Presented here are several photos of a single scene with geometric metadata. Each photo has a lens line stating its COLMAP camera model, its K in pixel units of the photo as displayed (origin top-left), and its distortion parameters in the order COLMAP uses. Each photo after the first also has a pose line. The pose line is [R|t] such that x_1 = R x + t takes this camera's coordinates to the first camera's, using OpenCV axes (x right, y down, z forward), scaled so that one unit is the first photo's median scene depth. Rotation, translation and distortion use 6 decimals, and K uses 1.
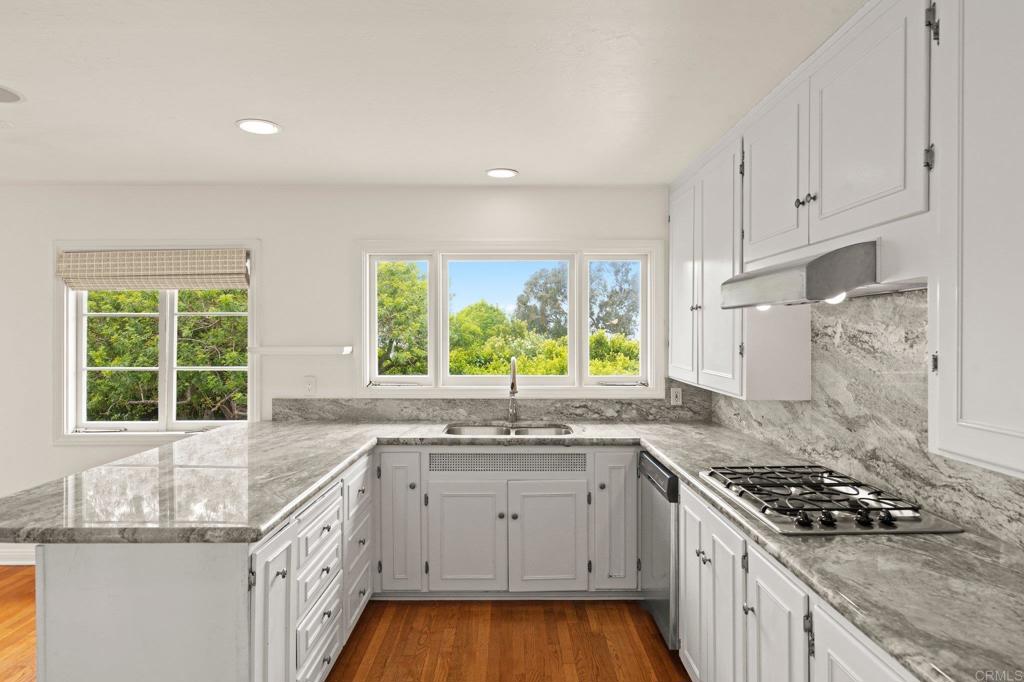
lens RADIAL K [[594.3, 0, 513.2], [0, 594.3, 335.5], [0, 0, 1]] dist [0.007710, 0.001669]
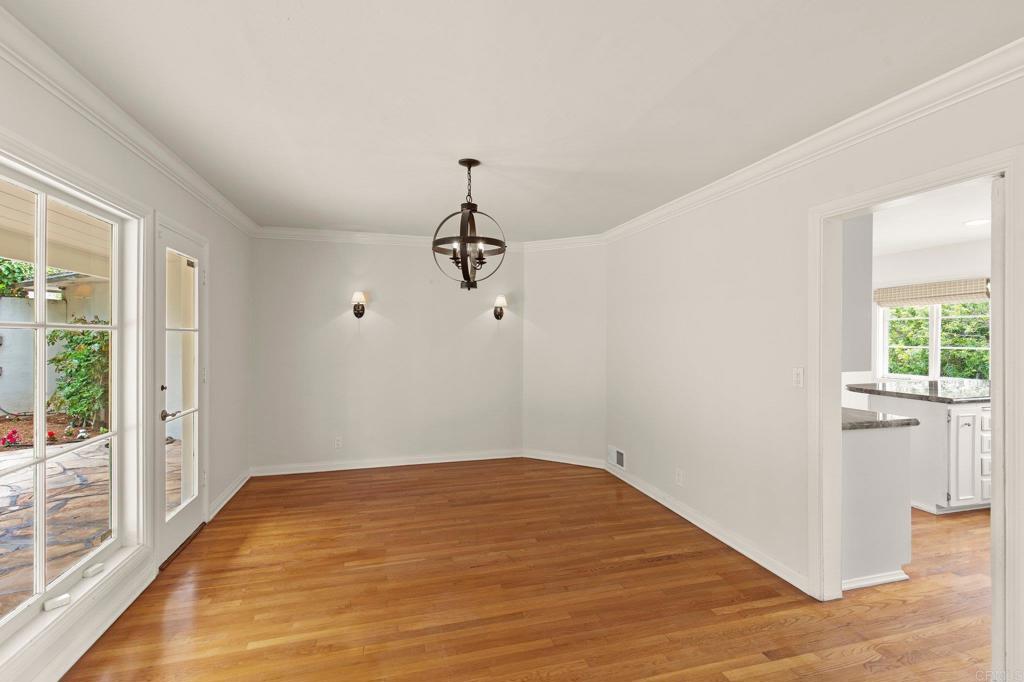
lens RADIAL K [[477.9, 0, 512.0], [0, 477.9, 336.6], [0, 0, 1]] dist [0.006417, 0.000073]
pose [[0.272198, 0.002560, -0.962238, 0.470384], [-0.002082, 0.999996, 0.002071, 0.020347], [0.962239, 0.001440, 0.272203, -0.626761]]
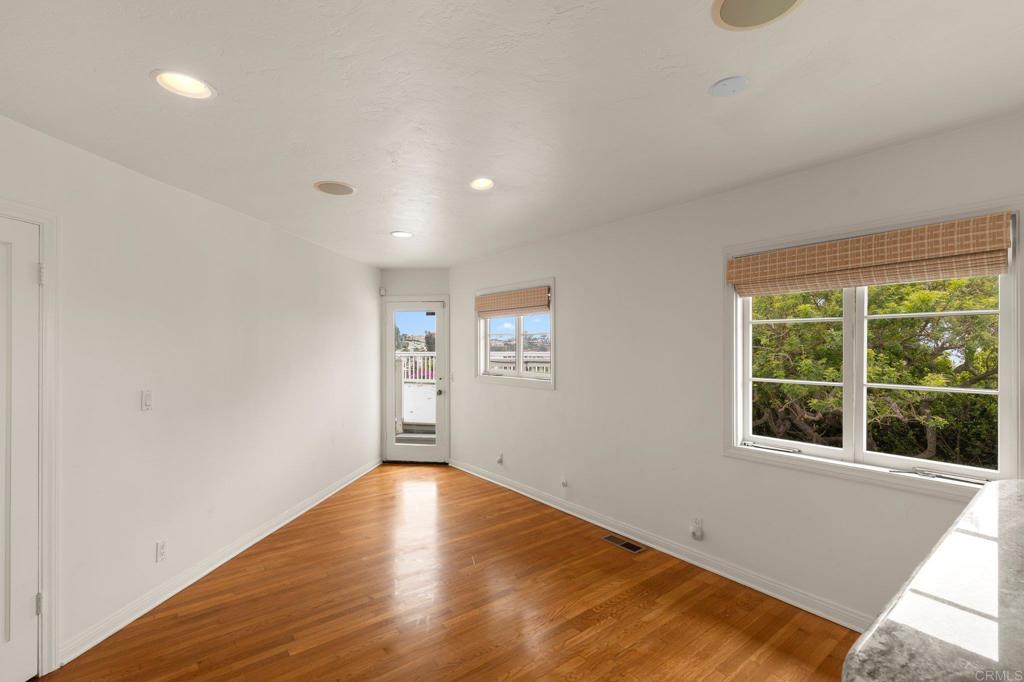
lens RADIAL K [[477.9, 0, 513.9], [0, 477.9, 344.0], [0, 0, 1]] dist [0.006417, 0.000073]
pose [[0.620110, -0.002506, -0.784511, -0.357297], [0.003095, 0.999995, -0.000748, -0.000997], [0.784509, -0.001964, 0.620114, 0.234276]]
